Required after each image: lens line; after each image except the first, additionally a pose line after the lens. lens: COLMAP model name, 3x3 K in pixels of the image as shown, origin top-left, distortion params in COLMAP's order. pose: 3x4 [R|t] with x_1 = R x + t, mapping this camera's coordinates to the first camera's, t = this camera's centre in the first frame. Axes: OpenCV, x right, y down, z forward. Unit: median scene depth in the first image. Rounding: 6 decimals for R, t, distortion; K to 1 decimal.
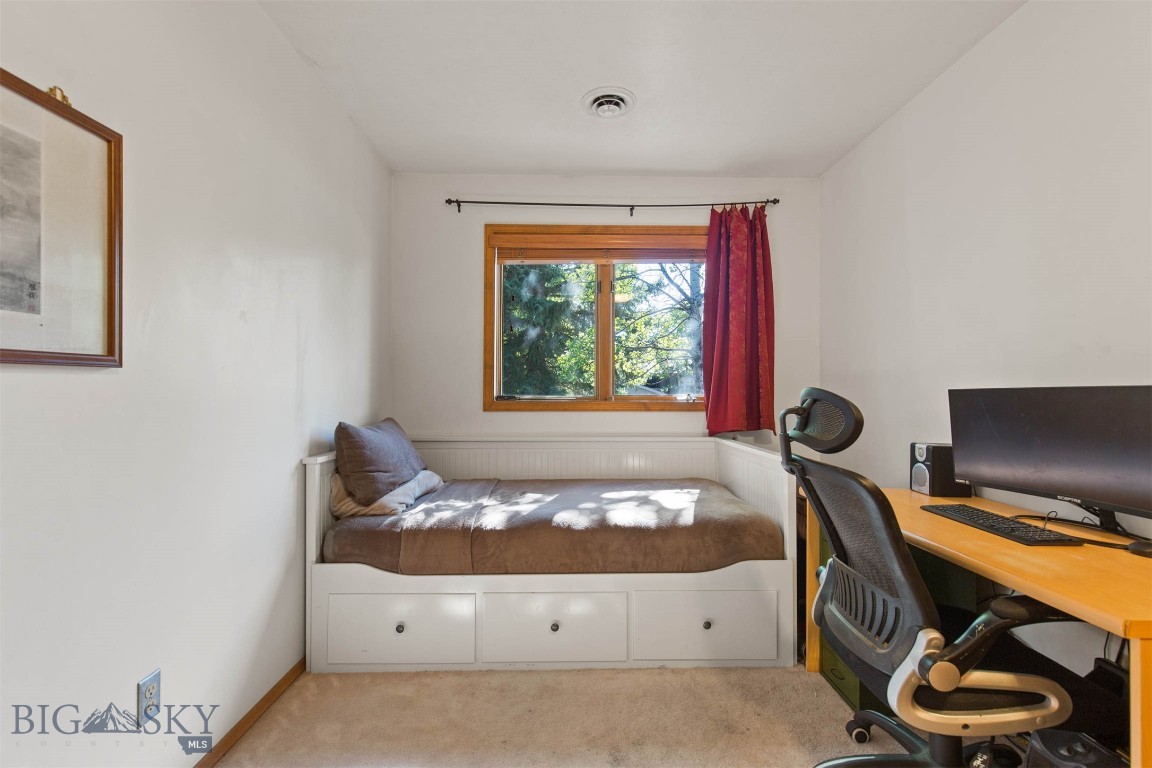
lens RADIAL K [[516.1, 0, 575.8], [0, 516.1, 387.5], [0, 0, 1]] dist [0.005883, -0.000782]
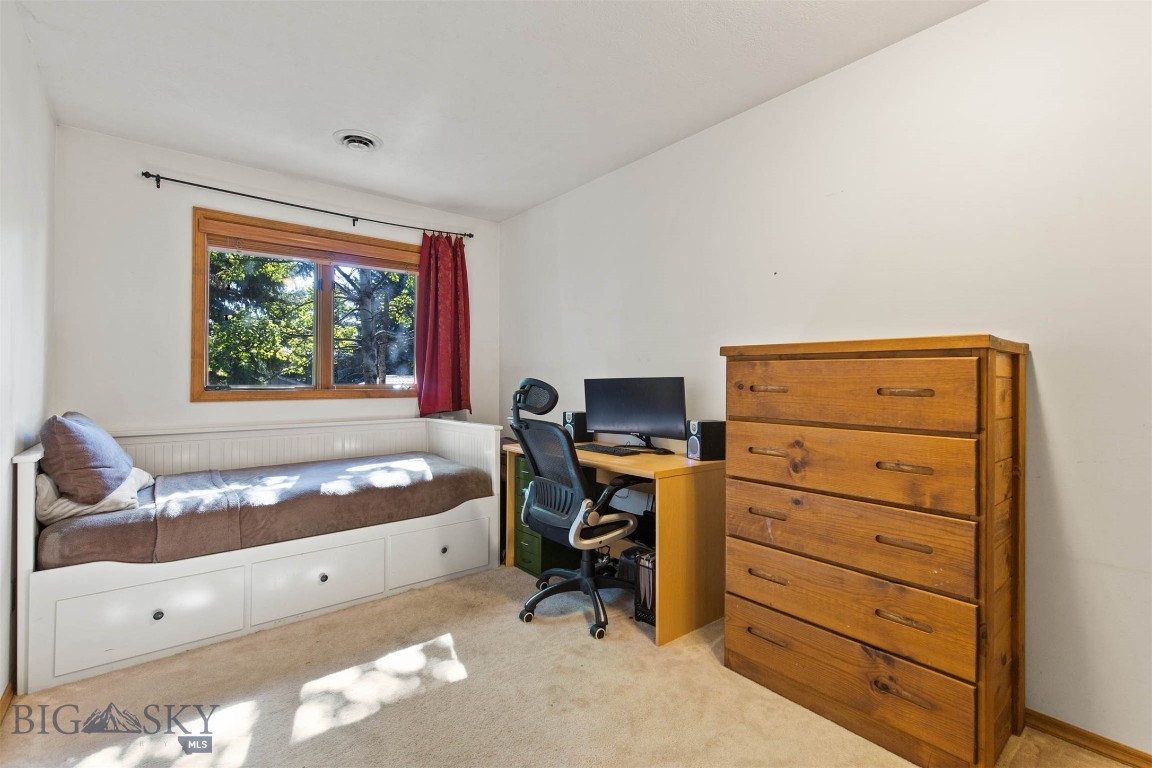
lens RADIAL K [[516.1, 0, 575.8], [0, 516.1, 387.5], [0, 0, 1]] dist [0.005883, -0.000782]
pose [[0.786765, -0.010686, 0.617160, -0.309990], [-0.001623, 0.999811, 0.019381, -0.001222], [-0.617251, -0.016249, 0.786599, -0.287649]]
